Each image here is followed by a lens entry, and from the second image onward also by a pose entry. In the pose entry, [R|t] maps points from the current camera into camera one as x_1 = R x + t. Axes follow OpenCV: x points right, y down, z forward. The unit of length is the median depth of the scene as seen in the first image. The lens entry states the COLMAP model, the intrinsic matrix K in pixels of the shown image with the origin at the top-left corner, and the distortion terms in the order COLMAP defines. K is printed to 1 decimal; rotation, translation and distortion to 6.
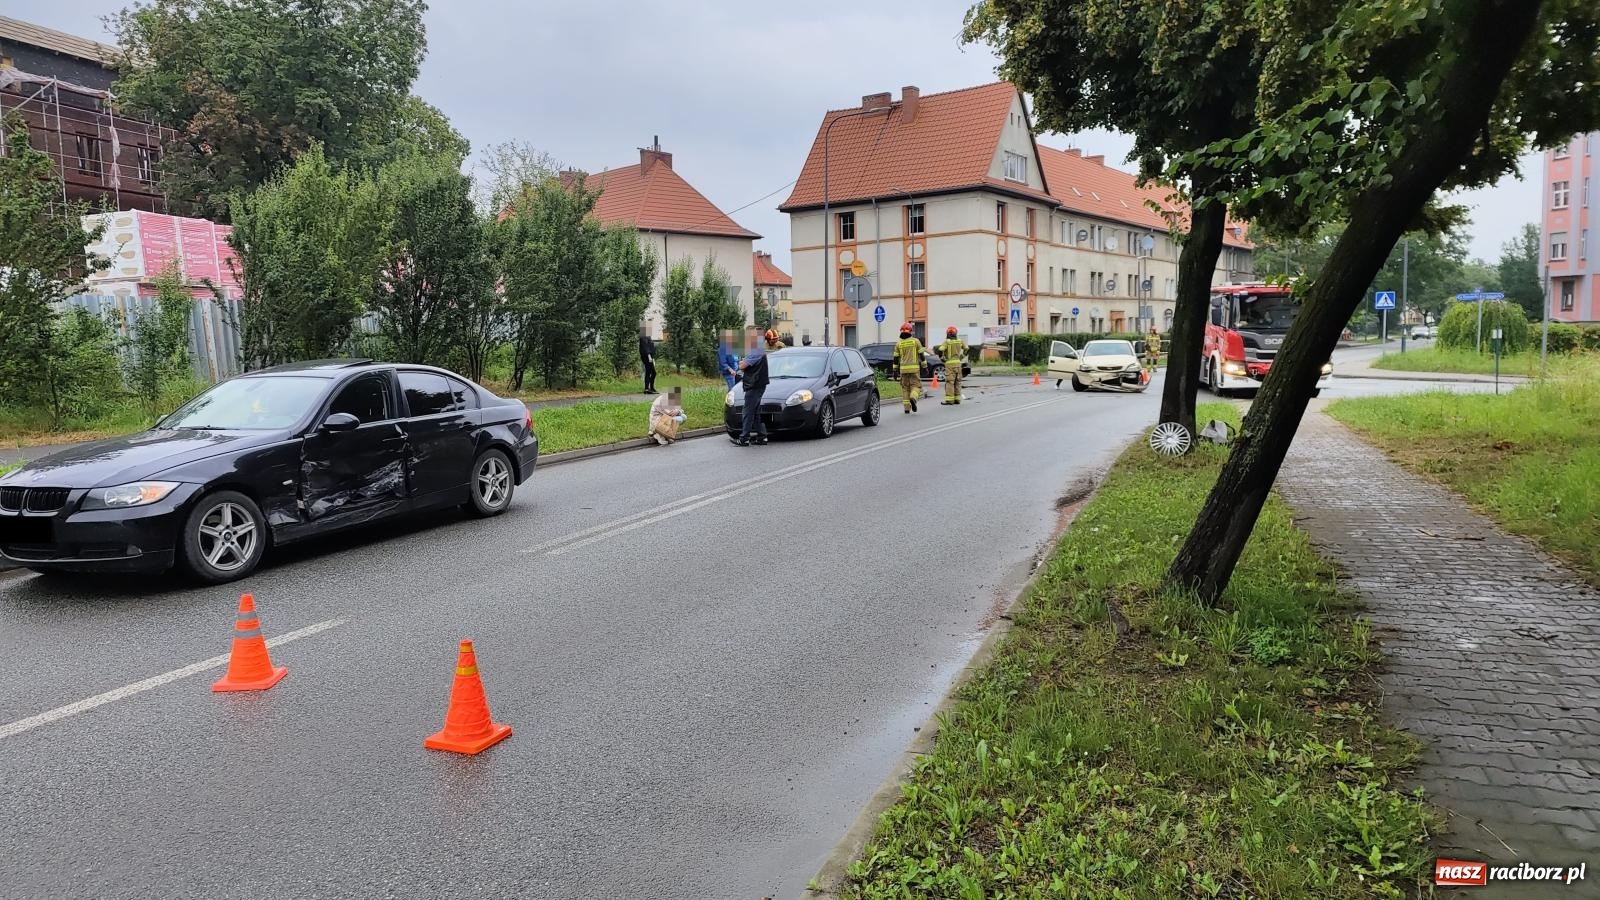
lens RADIAL K [[1047.2, 0, 788.3], [0, 1047.2, 441.3], [0, 0, 1]] dist [0.028683, -0.023585]
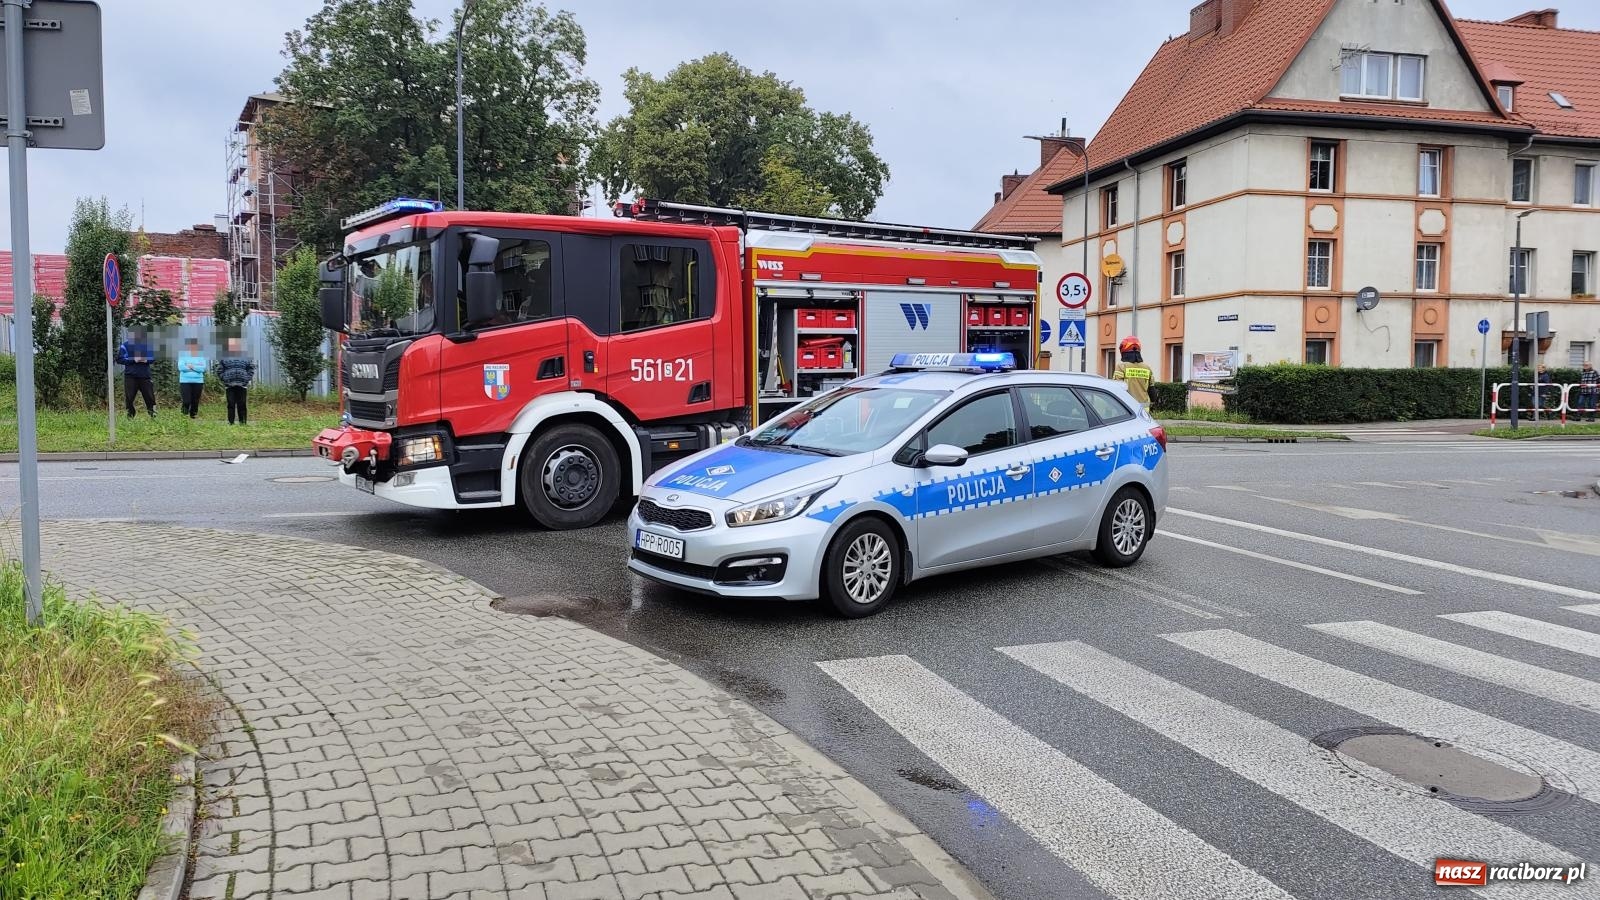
lens RADIAL K [[1047.2, 0, 762.3], [0, 1047.2, 454.9], [0, 0, 1]] dist [0.028683, -0.023585]
pose [[0.749070, 0.069290, -0.658857, 1.127910], [-0.080330, 0.996677, 0.013489, -0.116000], [0.657603, 0.042822, 0.752147, 1.135737]]
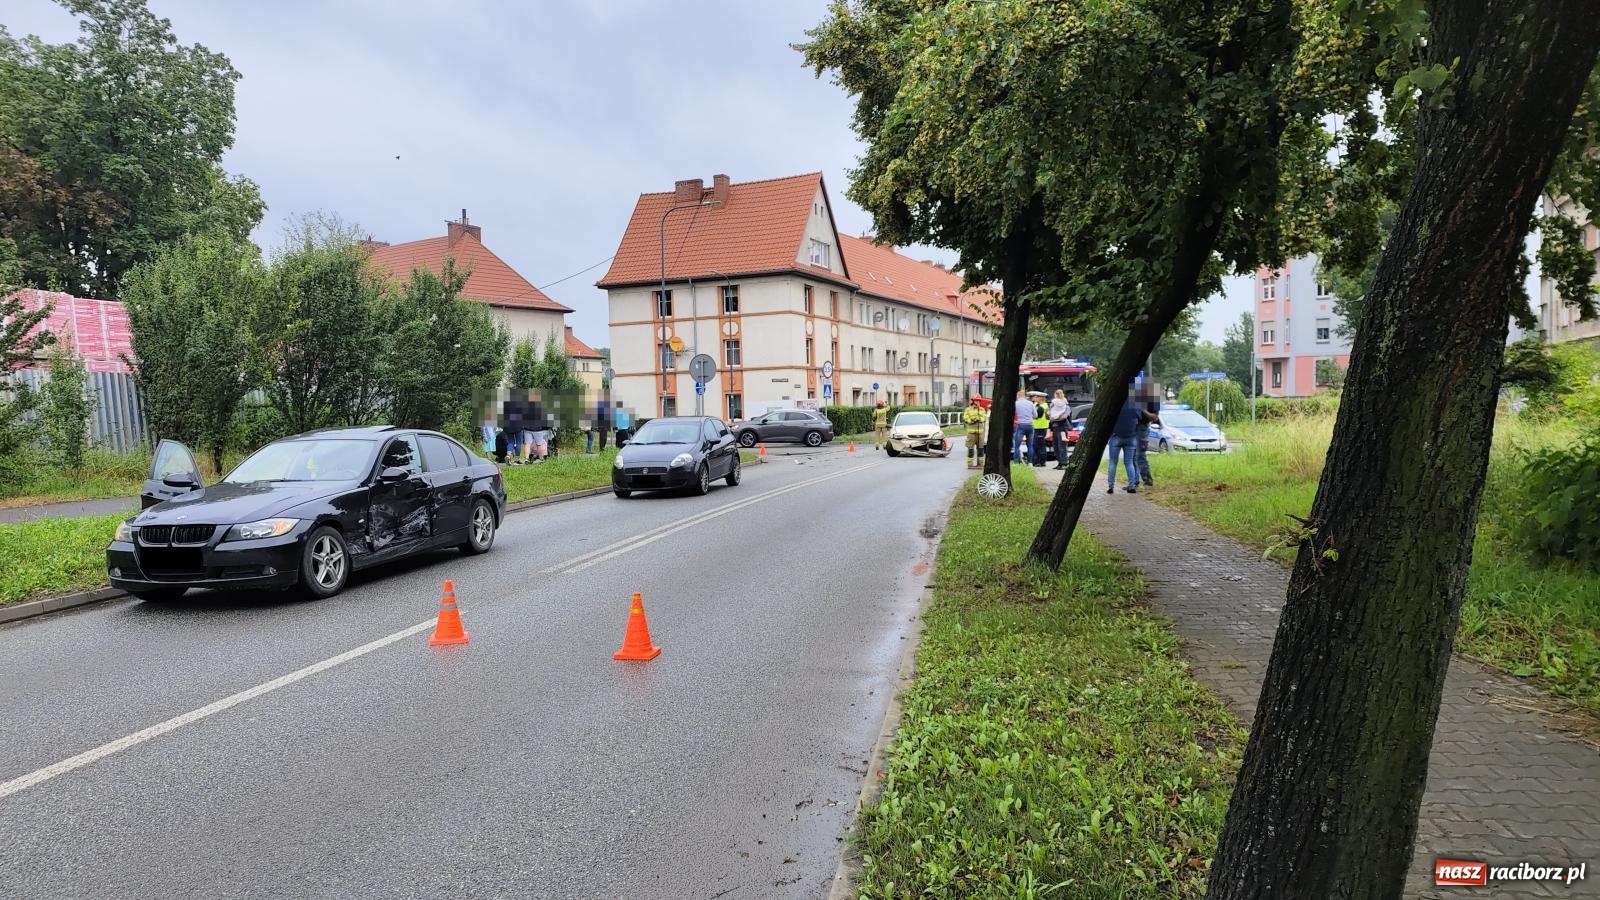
lens RADIAL K [[1047.2, 0, 785.5], [0, 1047.2, 477.3], [0, 0, 1]] dist [0.028683, -0.023585]
pose [[0.981286, -0.011826, 0.192190, -0.094618], [0.018496, 0.999286, -0.032949, 0.016623], [-0.191663, 0.035887, 0.980804, -0.155615]]
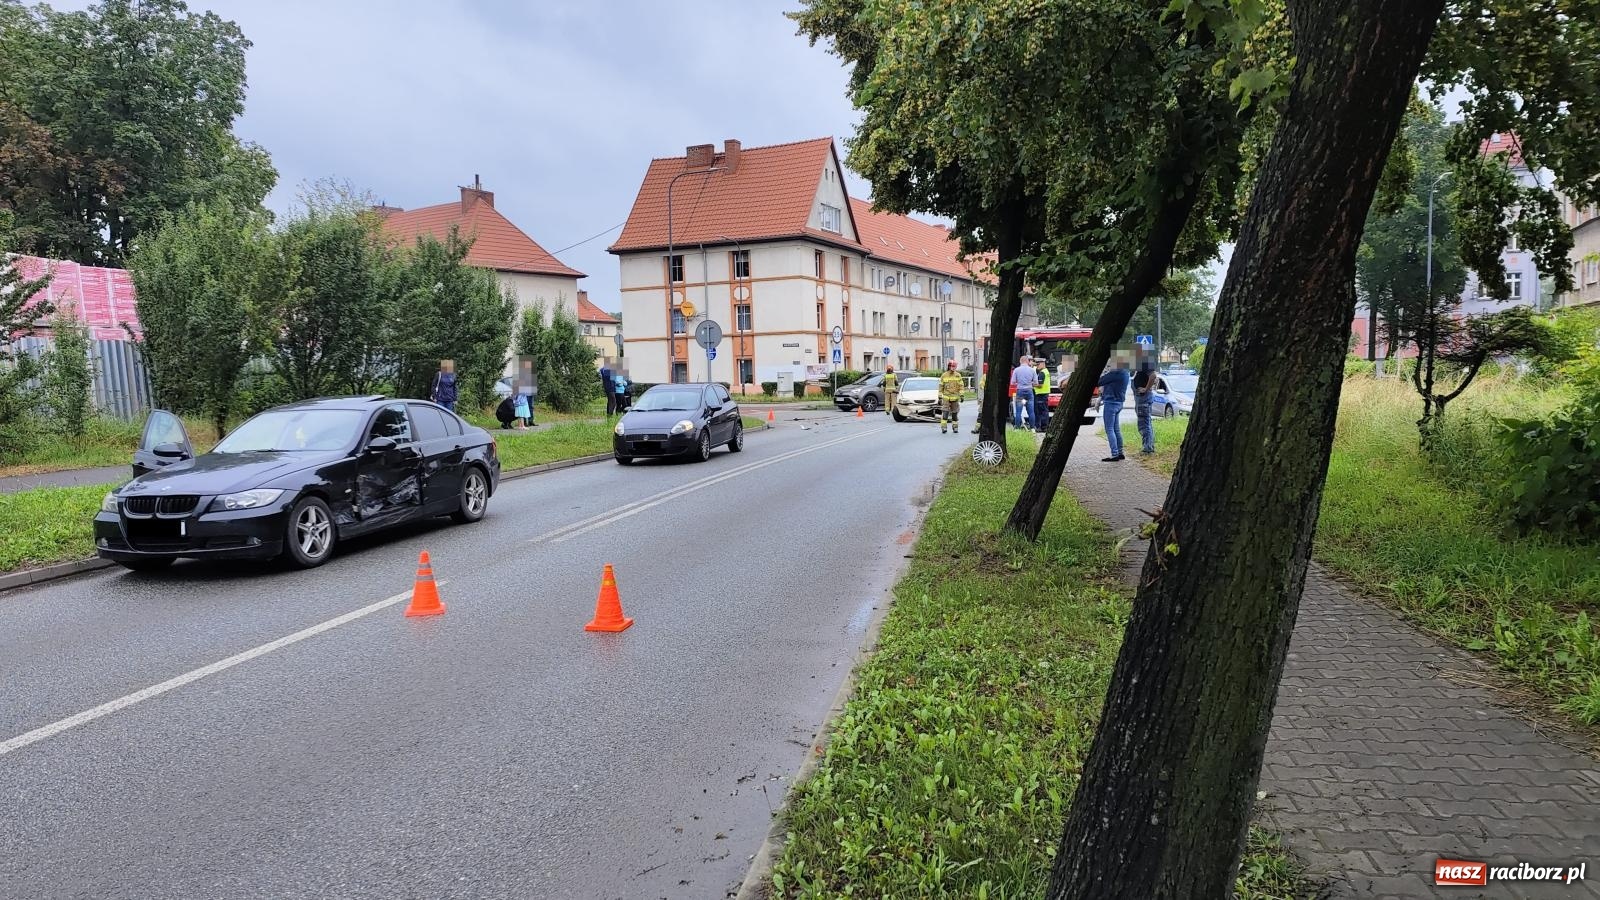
lens RADIAL K [[1047.2, 0, 793.7], [0, 1047.2, 445.1], [0, 0, 1]] dist [0.028683, -0.023585]
pose [[0.982712, -0.013702, 0.184631, -0.077961], [0.019406, 0.999387, -0.029125, 0.013691], [-0.184119, 0.032204, 0.982376, -0.160574]]
